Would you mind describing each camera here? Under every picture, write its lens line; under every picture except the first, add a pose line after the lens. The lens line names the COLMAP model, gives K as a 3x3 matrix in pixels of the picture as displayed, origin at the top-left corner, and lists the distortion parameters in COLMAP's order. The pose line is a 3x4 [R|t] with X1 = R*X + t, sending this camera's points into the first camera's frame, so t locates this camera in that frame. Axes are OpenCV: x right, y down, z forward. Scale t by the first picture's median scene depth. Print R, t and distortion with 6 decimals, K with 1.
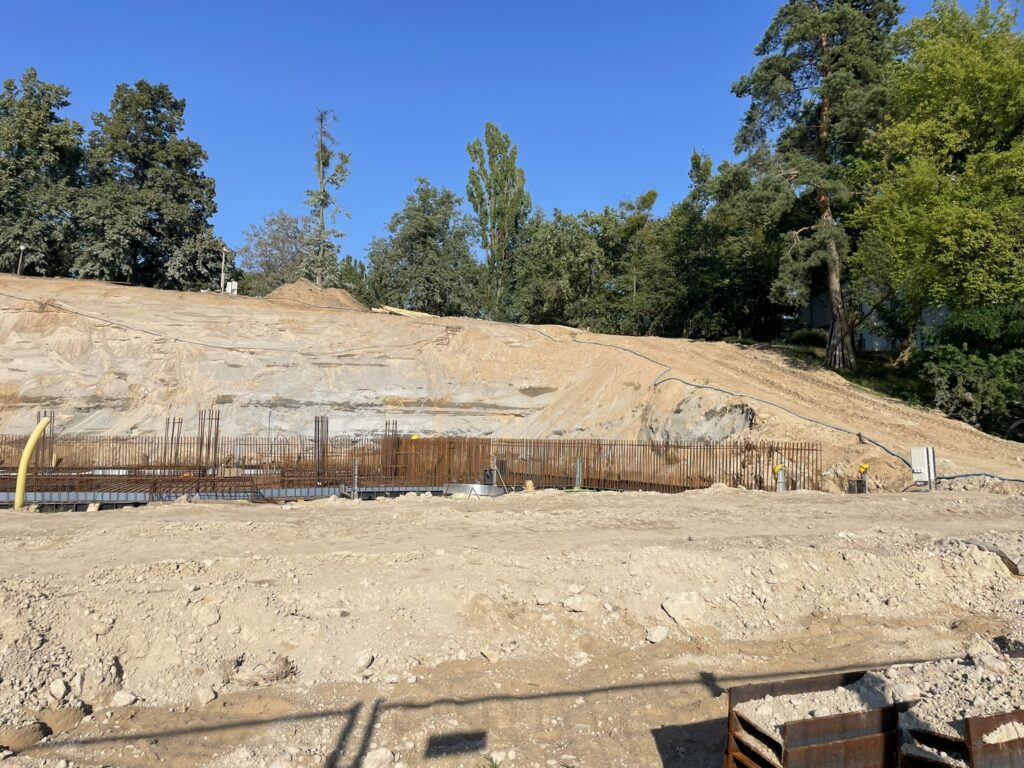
lens RADIAL K [[767.0, 0, 511.2], [0, 767.0, 385.9], [0, 0, 1]] dist [-0.013085, -0.006679]
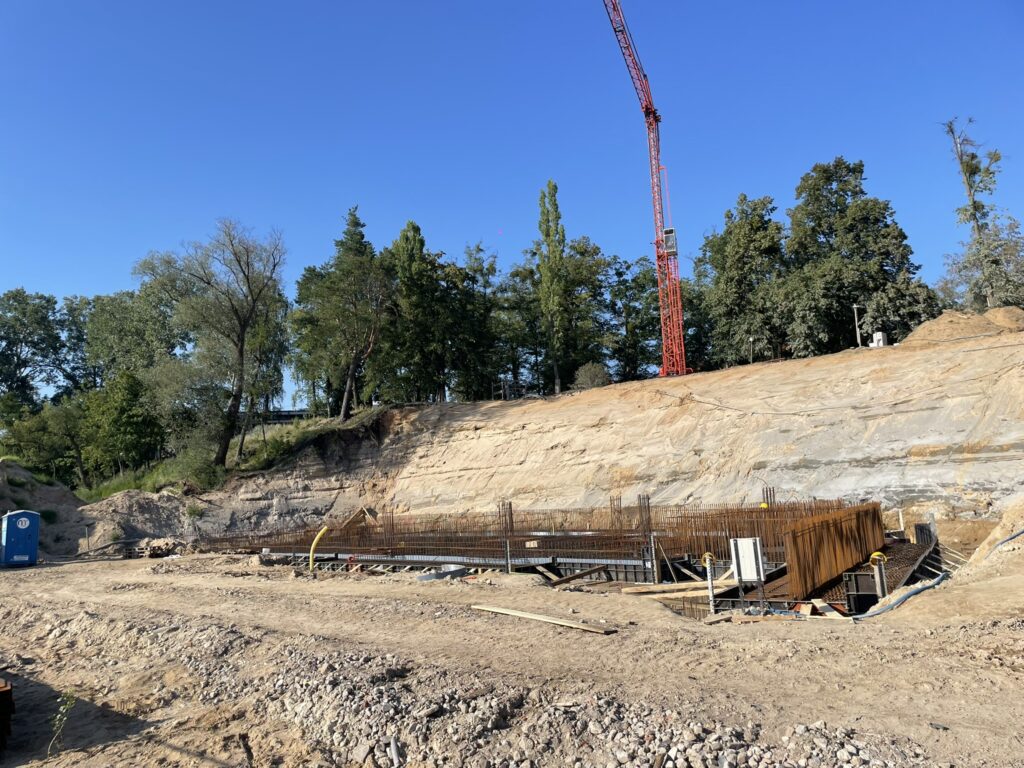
lens RADIAL K [[767.0, 0, 510.4], [0, 767.0, 381.8], [0, 0, 1]] dist [-0.013085, -0.006679]
pose [[0.387201, -0.165235, -0.907068, 0.480788], [0.119662, 0.984495, -0.128259, -0.002500], [0.914197, -0.058880, 0.400970, 0.214054]]
